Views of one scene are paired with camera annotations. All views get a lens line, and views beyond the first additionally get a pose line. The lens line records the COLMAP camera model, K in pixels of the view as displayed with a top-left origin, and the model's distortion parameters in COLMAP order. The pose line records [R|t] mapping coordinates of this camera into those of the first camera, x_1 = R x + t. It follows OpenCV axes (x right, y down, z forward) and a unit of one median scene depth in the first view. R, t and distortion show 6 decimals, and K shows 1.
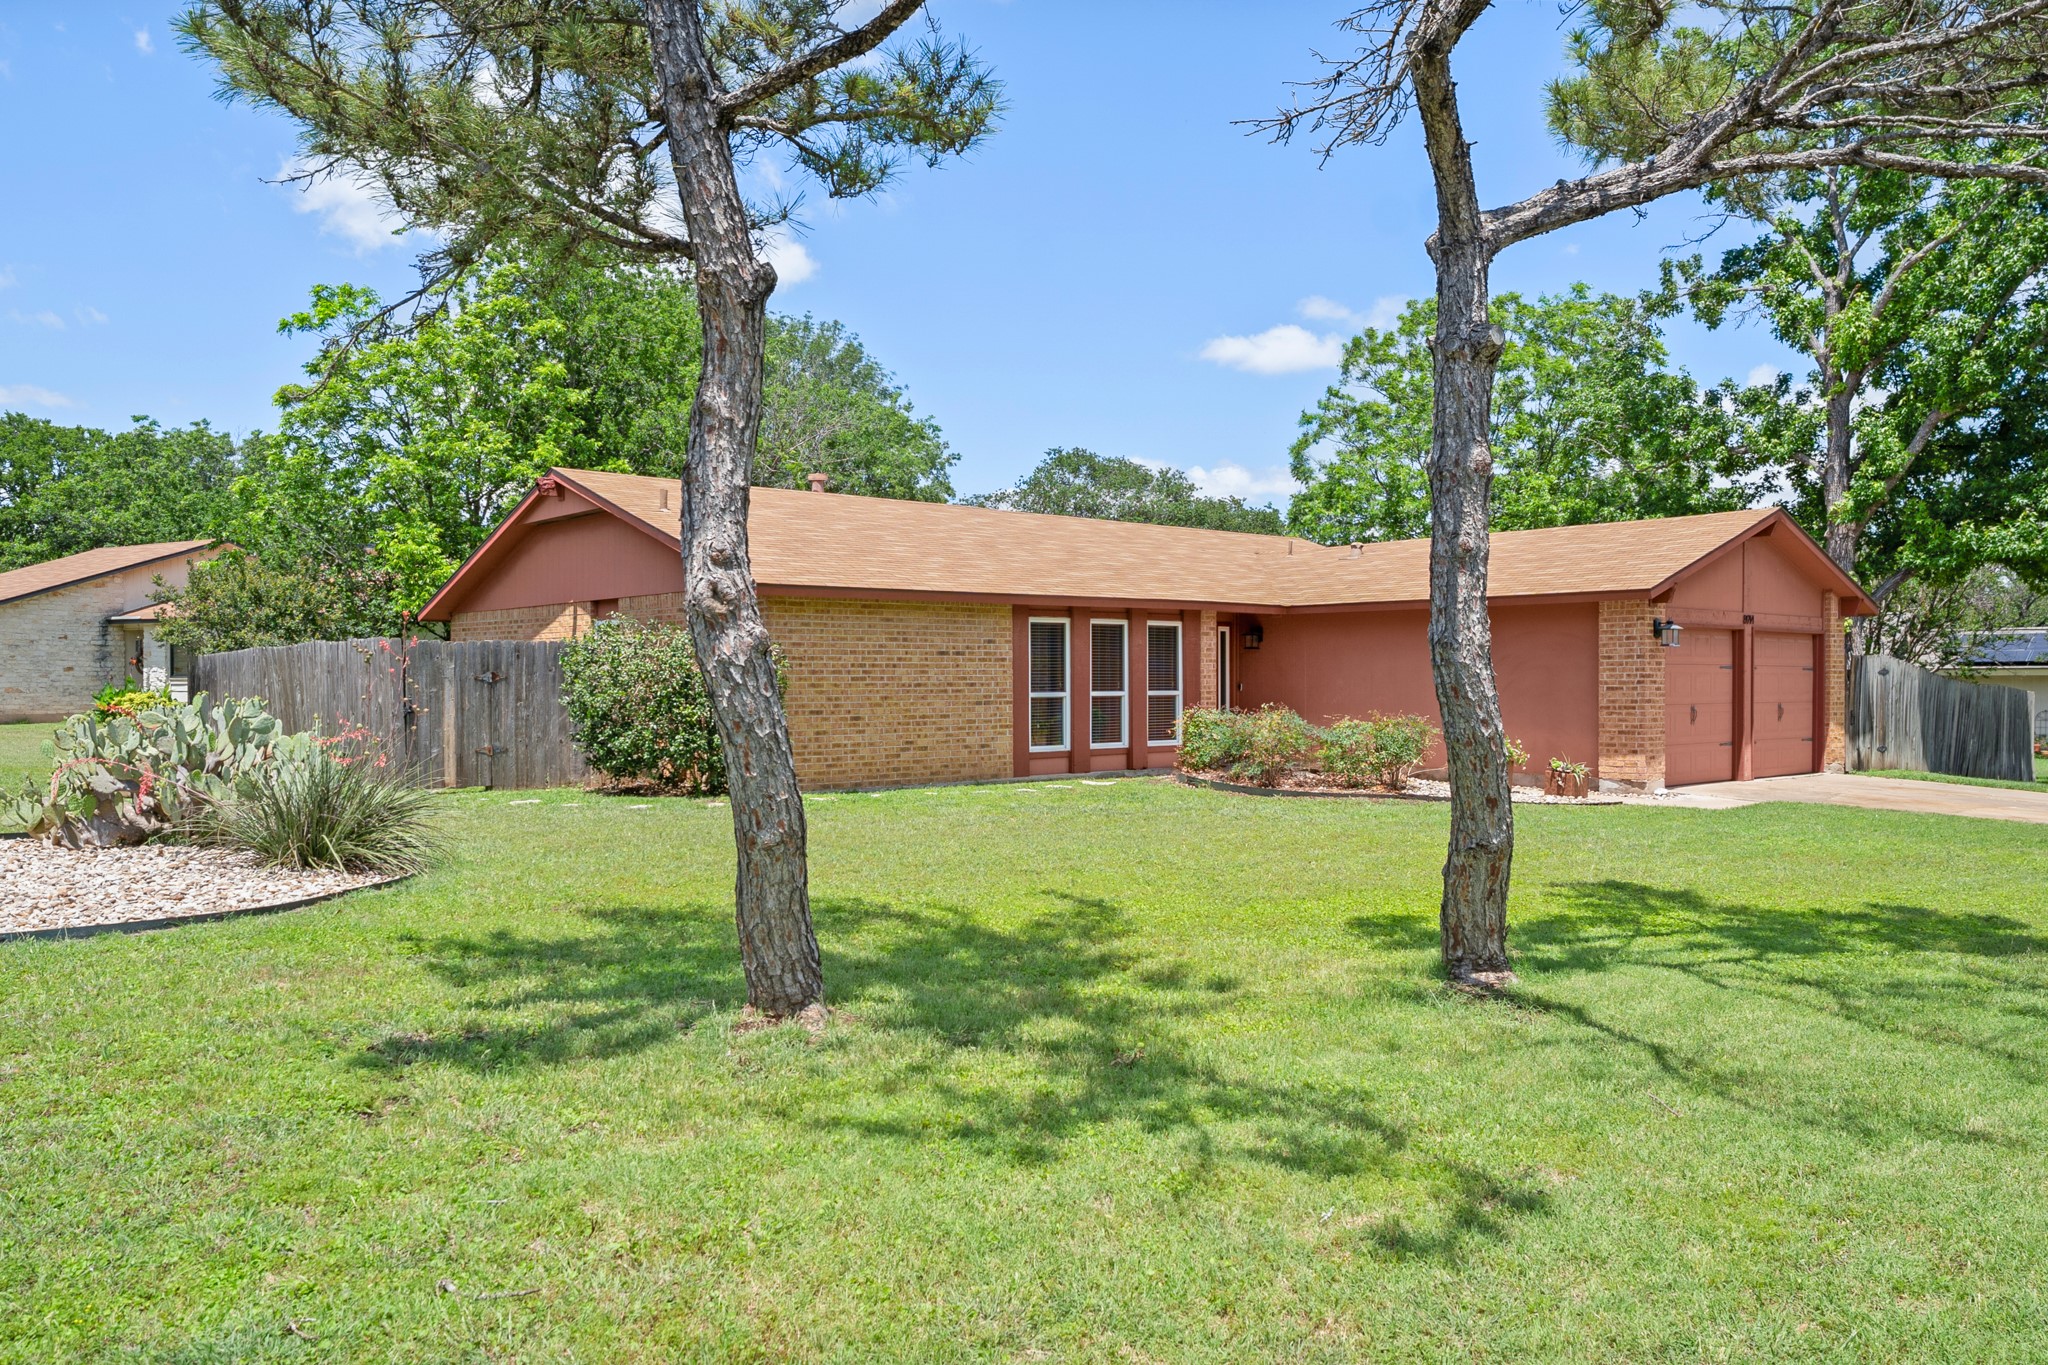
lens RADIAL K [[1459.3, 0, 1022.6], [0, 1459.3, 687.5], [0, 0, 1]] dist [0.002319, 0.000126]
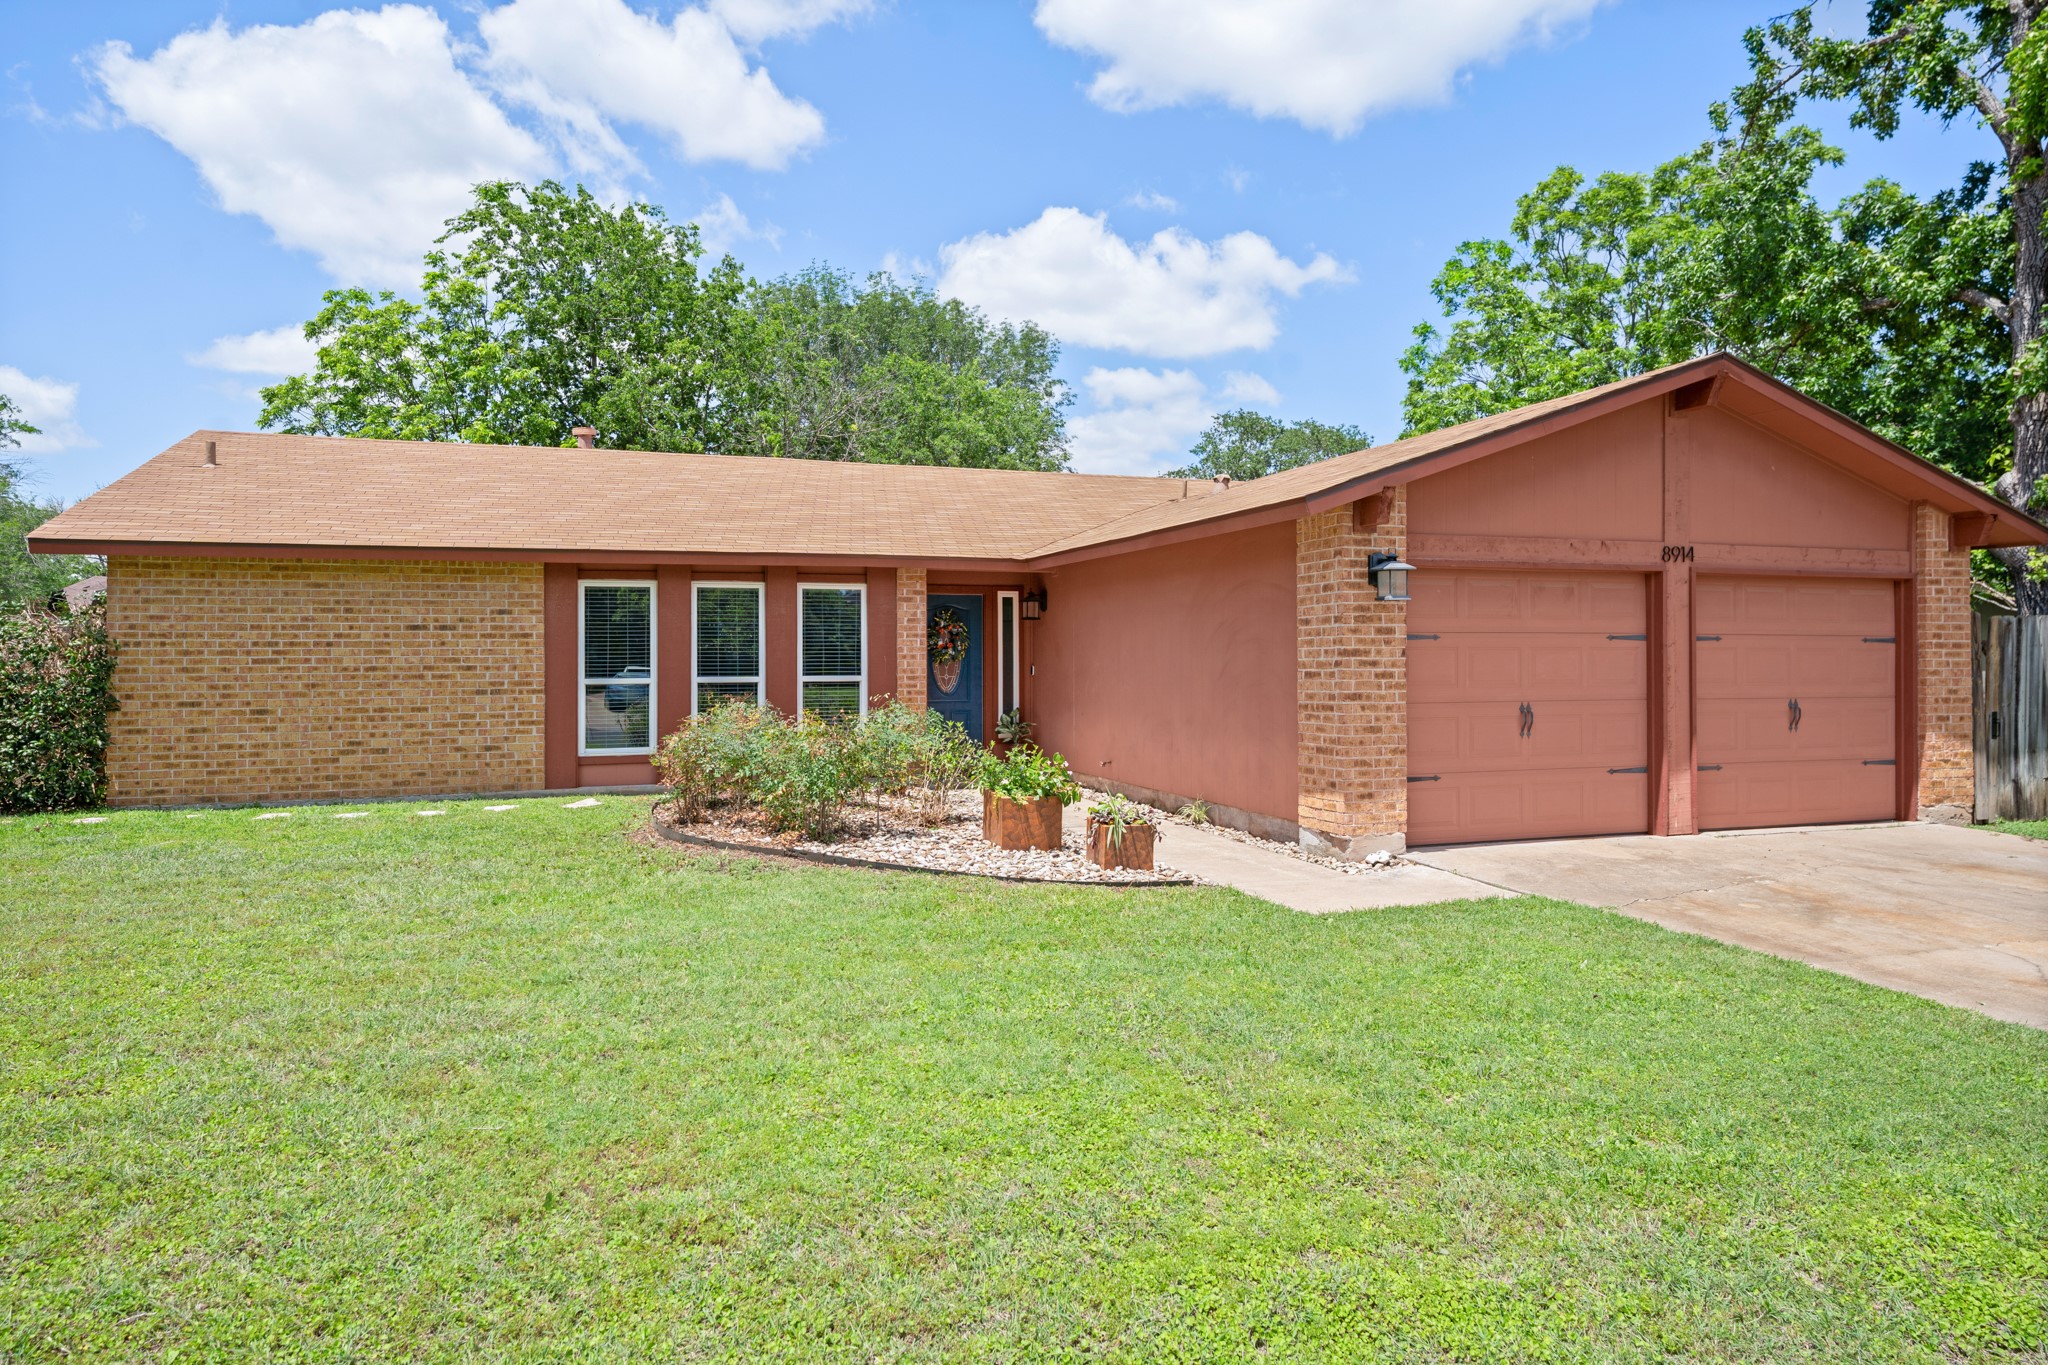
lens RADIAL K [[1269.5, 0, 1047.8], [0, 1269.5, 637.5], [0, 0, 1]] dist [0.002492, 0.000290]
pose [[0.929592, -0.009088, -0.368477, 0.452037], [0.000515, 0.999727, -0.023358, -0.002228], [0.368589, 0.021523, 0.929343, 0.446820]]
